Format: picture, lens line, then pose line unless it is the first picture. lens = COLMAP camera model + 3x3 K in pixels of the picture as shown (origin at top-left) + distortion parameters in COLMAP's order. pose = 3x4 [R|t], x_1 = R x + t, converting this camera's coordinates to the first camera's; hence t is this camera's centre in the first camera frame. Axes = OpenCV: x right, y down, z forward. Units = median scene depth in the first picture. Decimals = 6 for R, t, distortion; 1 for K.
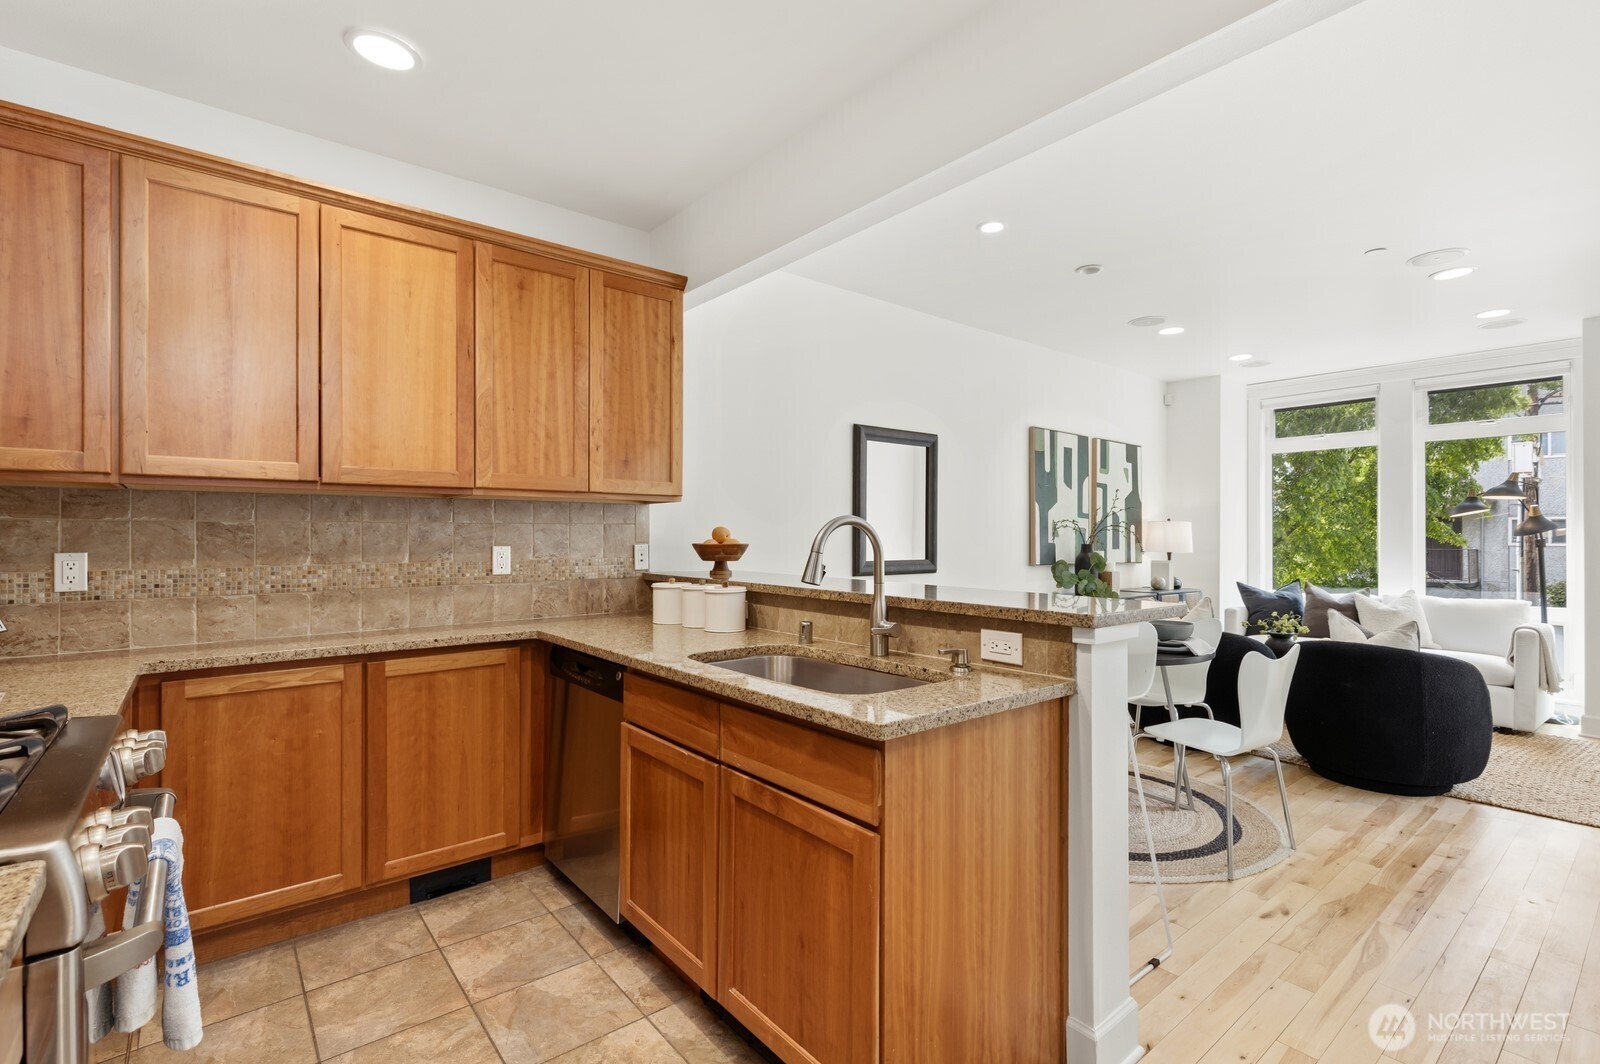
lens RADIAL K [[744.4, 0, 805.0], [0, 744.4, 528.3], [0, 0, 1]] dist [0.010595, -0.000852]
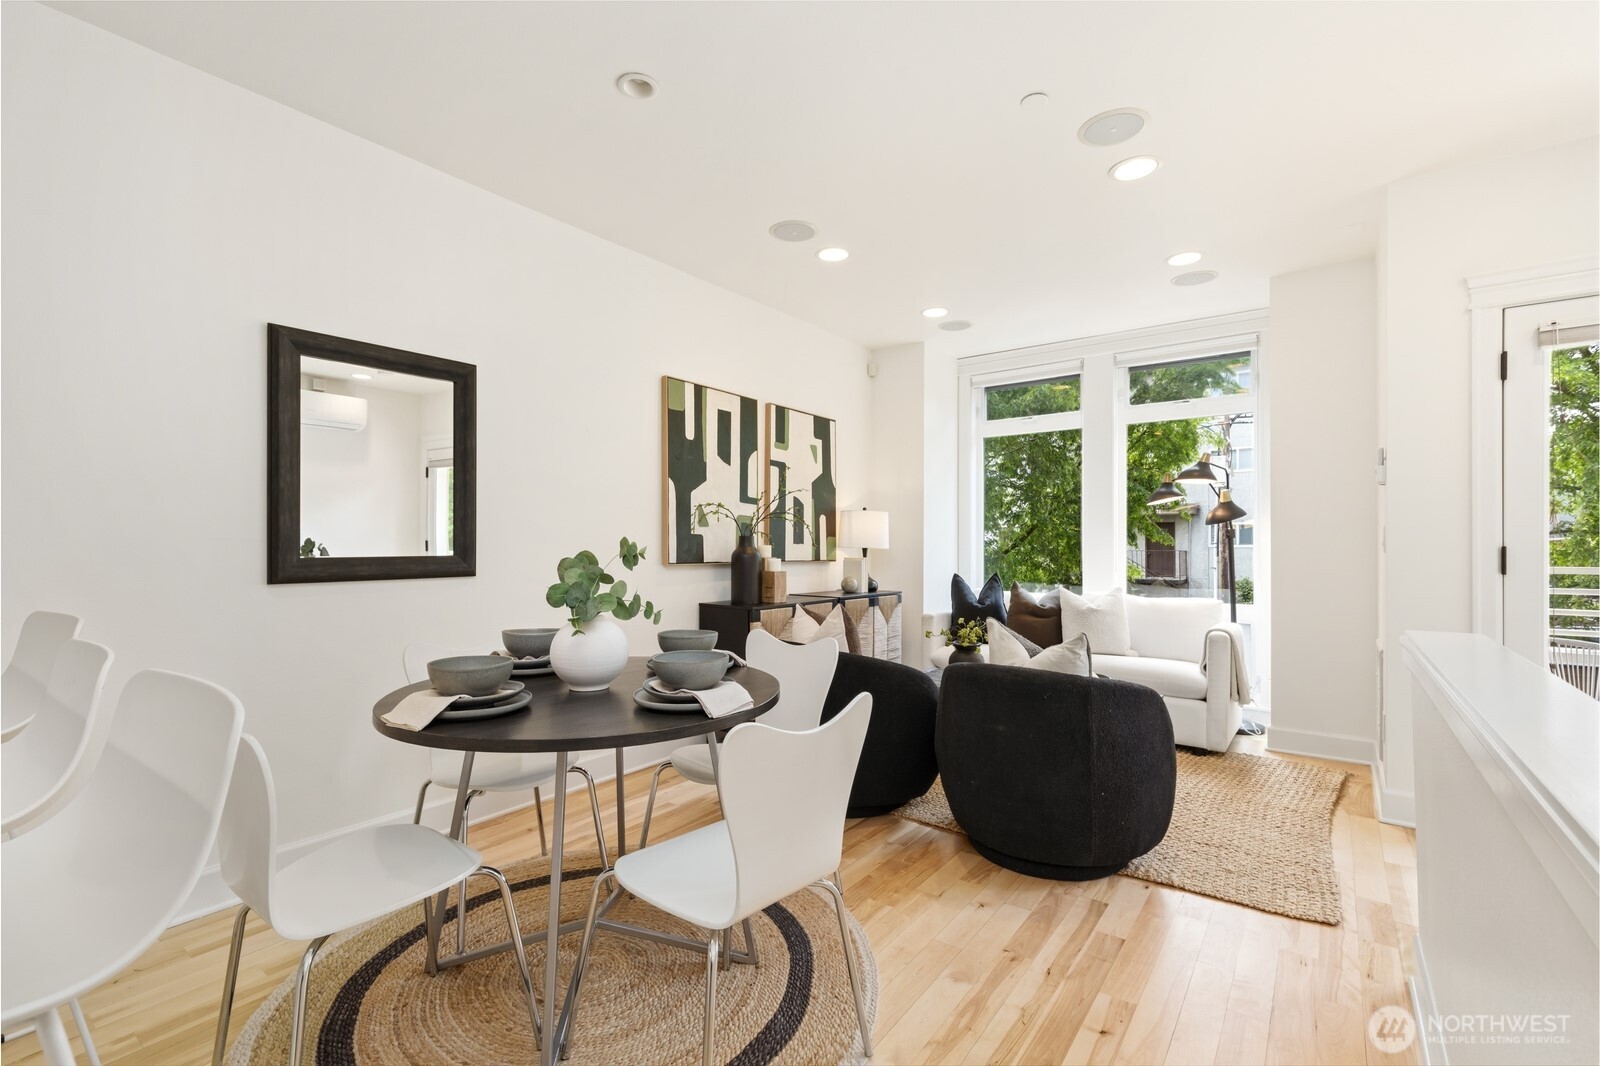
lens RADIAL K [[717.7, 0, 798.4], [0, 717.7, 539.5], [0, 0, 1]] dist [0.010547, -0.001406]
pose [[0.972764, -0.001443, 0.231795, 0.454069], [0.000020, 0.999981, 0.006140, 0.035712], [-0.231799, -0.005968, 0.972745, 0.464241]]
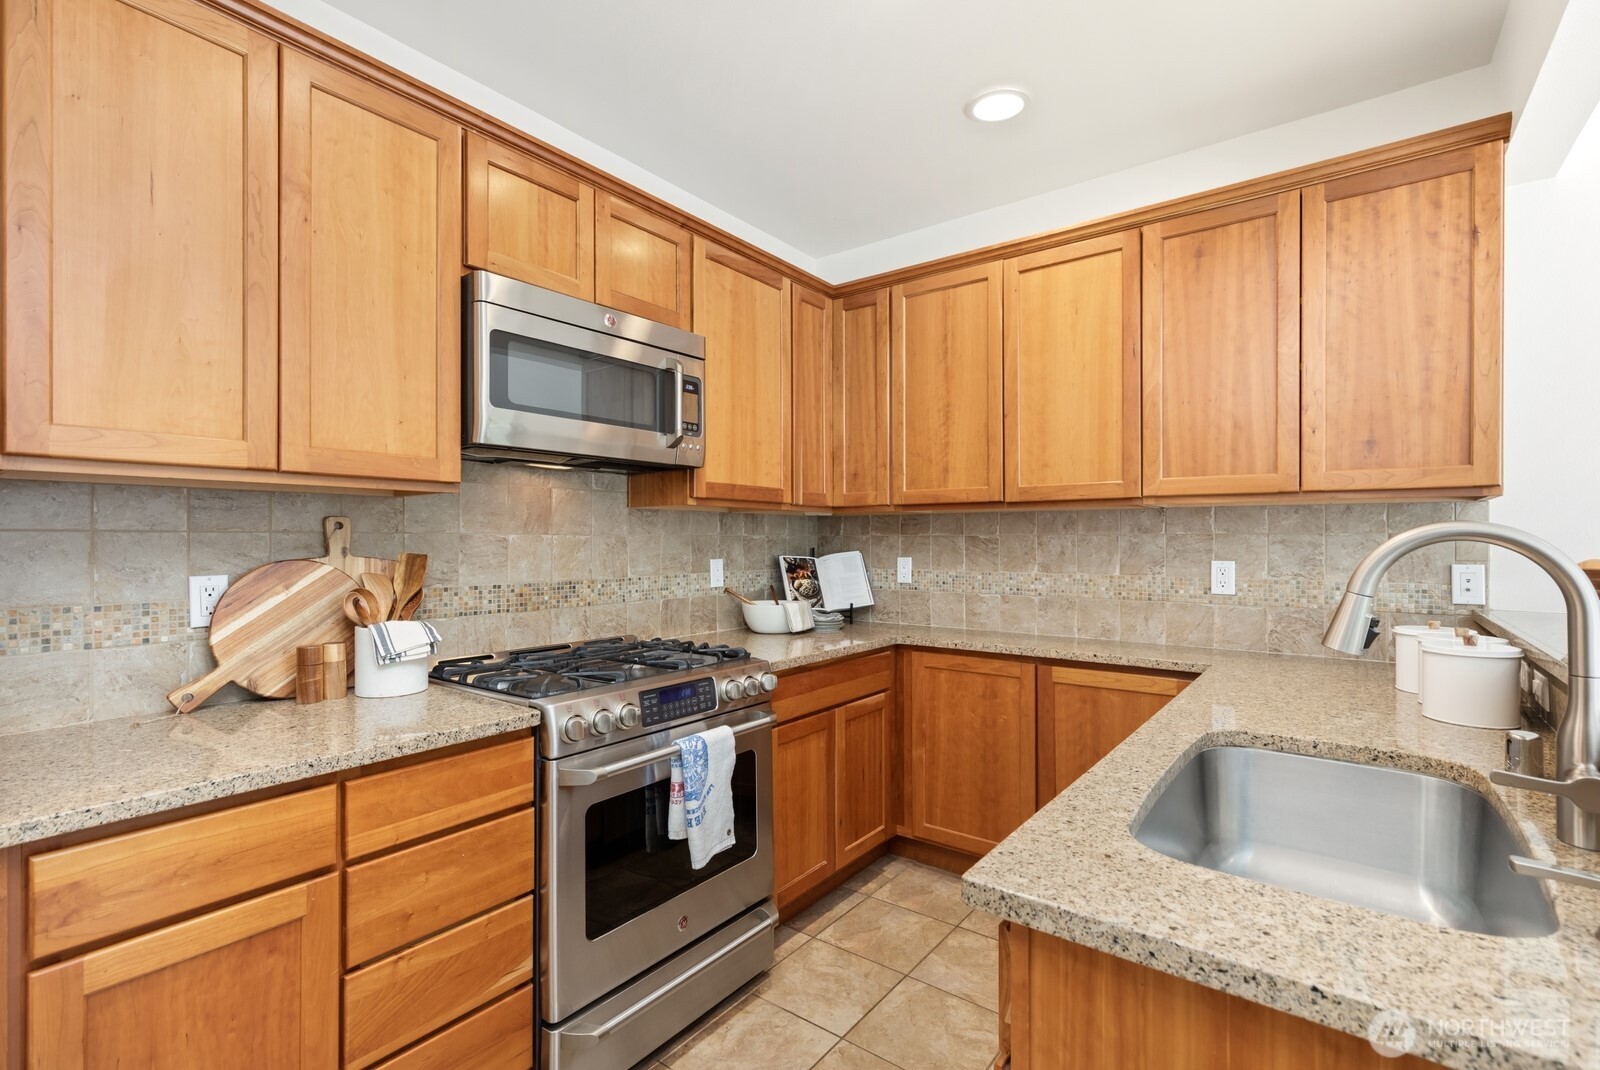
lens RADIAL K [[744.4, 0, 812.9], [0, 744.4, 535.4], [0, 0, 1]] dist [0.010595, -0.000852]
pose [[0.224996, -0.003519, -0.974353, 0.302539], [0.008639, 0.999961, -0.001617, -0.007532], [0.974321, -0.008054, 0.225017, 0.335713]]
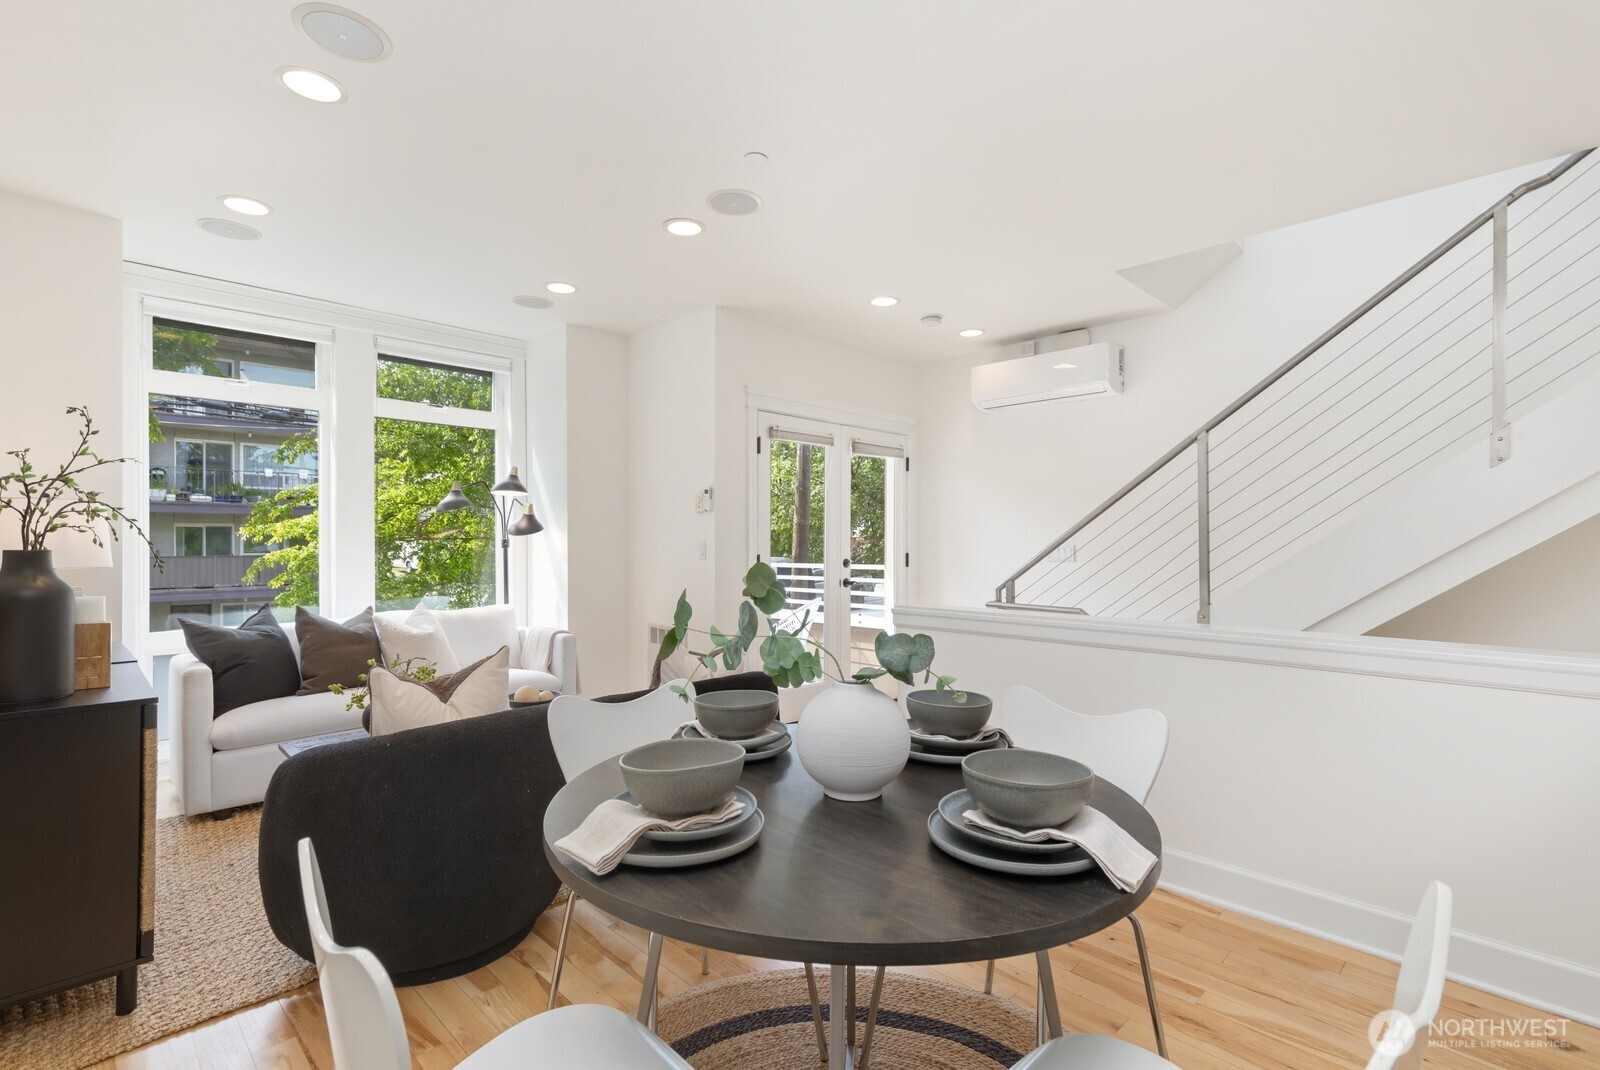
lens RADIAL K [[744.4, 0, 815.6], [0, 744.4, 530.5], [0, 0, 1]] dist [0.010595, -0.000852]
pose [[-0.102181, 0.008941, 0.994726, -0.012180], [-0.008433, 0.999916, -0.009853, 0.016077], [-0.994730, -0.009395, -0.102097, 1.167283]]
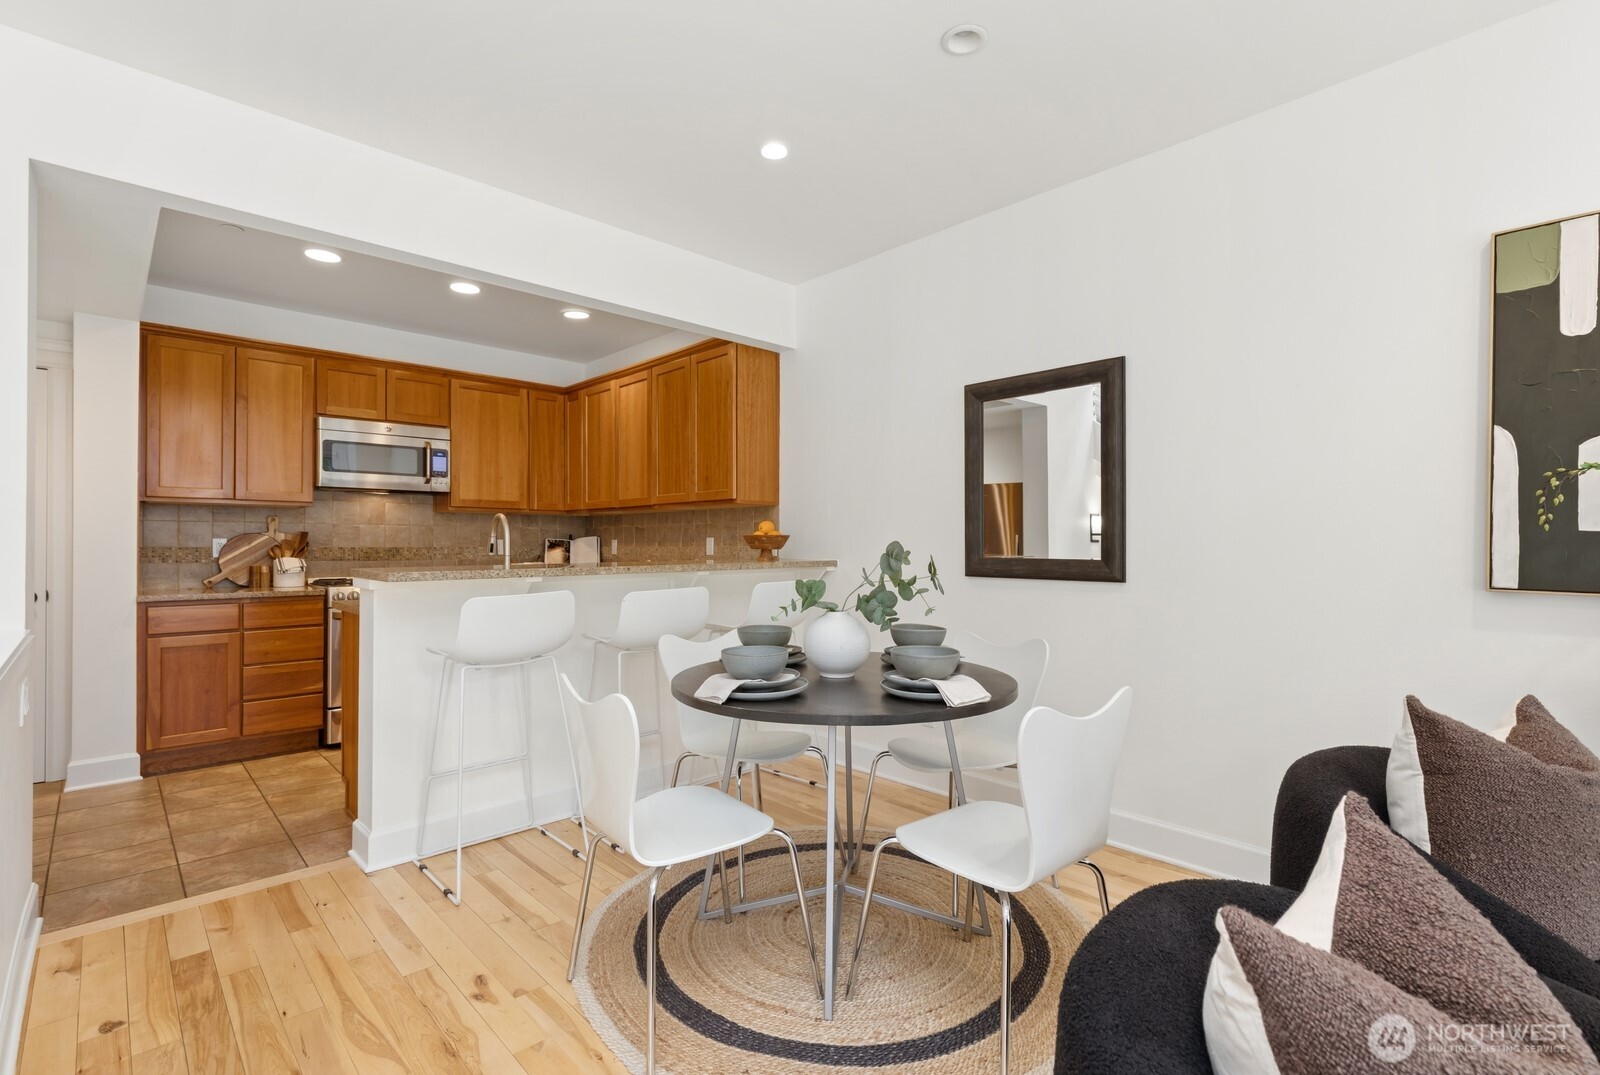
lens RADIAL K [[744.4, 0, 788.7], [0, 744.4, 535.3], [0, 0, 1]] dist [0.010595, -0.000852]
pose [[0.054826, -0.012624, -0.998416, 1.142987], [0.010686, 0.999870, -0.012055, 0.038212], [0.998439, -0.010008, 0.054954, 1.020059]]
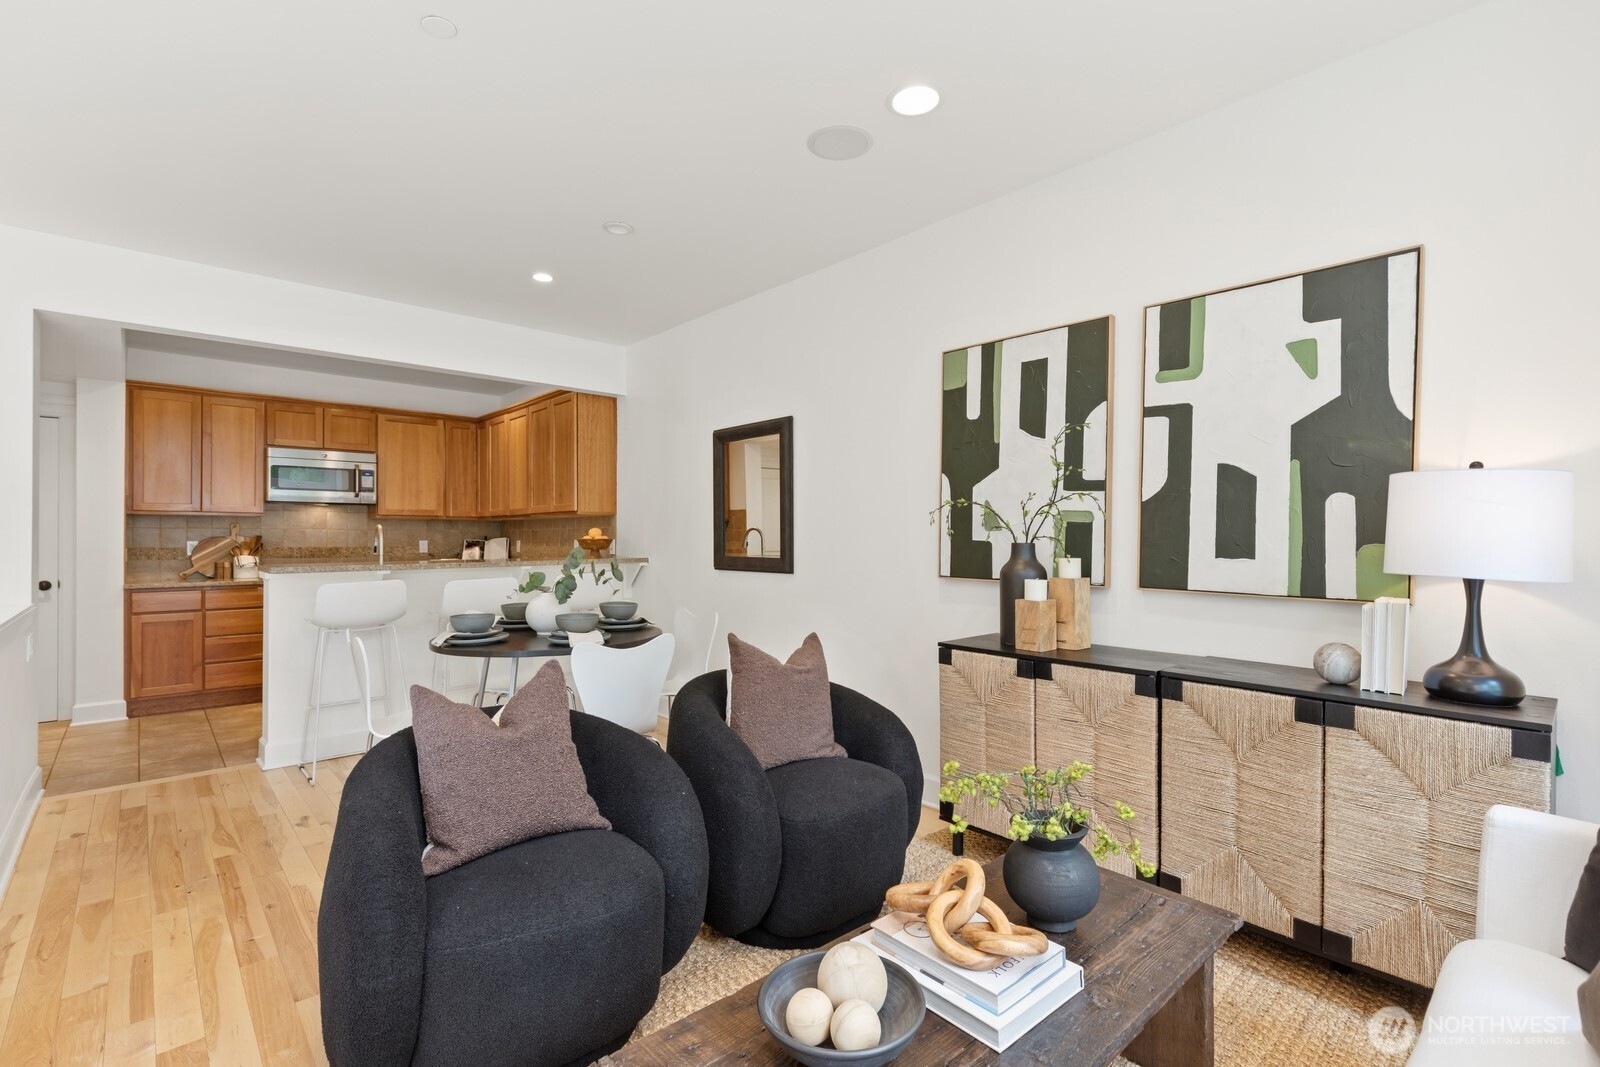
lens RADIAL K [[744.4, 0, 801.0], [0, 744.4, 530.2], [0, 0, 1]] dist [0.010595, -0.000852]
pose [[0.032981, -0.011782, -0.999387, 1.556613], [0.012061, 0.999862, -0.011389, 0.028190], [0.999383, -0.011678, 0.033119, 1.452099]]
